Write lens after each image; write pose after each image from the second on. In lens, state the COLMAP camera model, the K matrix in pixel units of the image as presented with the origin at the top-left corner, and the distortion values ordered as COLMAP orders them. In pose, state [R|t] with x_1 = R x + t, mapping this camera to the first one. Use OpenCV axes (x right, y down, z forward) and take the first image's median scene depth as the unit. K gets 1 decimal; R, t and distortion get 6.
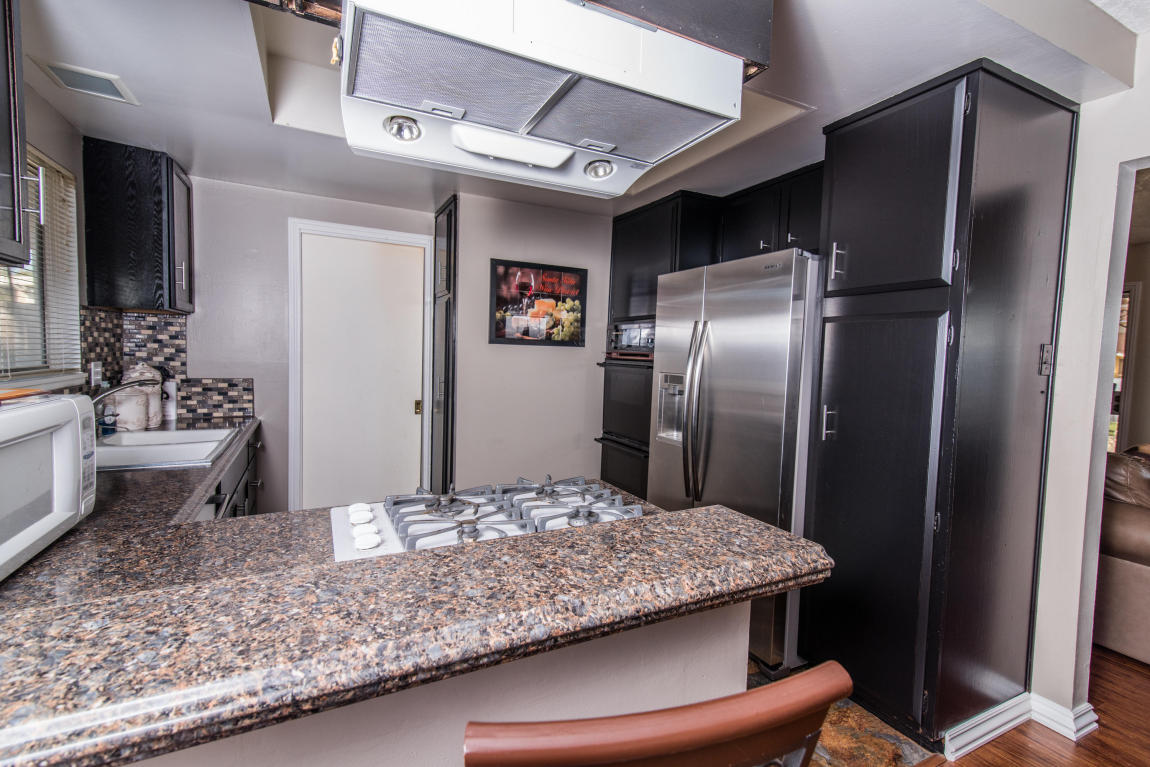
lens RADIAL K [[514.6, 0, 574.8], [0, 514.6, 384.3], [0, 0, 1]] dist [0.004105, 0.000040]
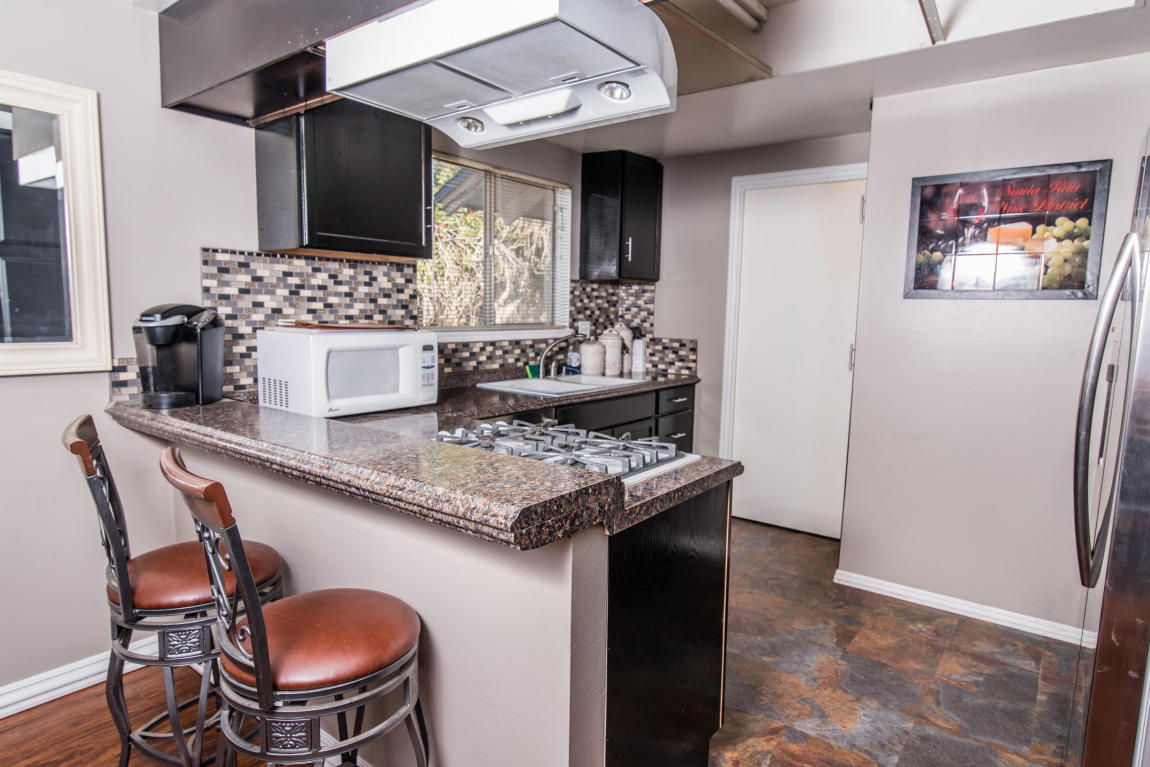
lens RADIAL K [[645.1, 0, 570.2], [0, 645.1, 385.0], [0, 0, 1]] dist [0.005430, -0.000332]
pose [[0.437645, 0.085425, -0.895081, 0.477516], [-0.061016, 0.996004, 0.065223, 0.011727], [0.897075, 0.026070, 0.441108, 0.196701]]
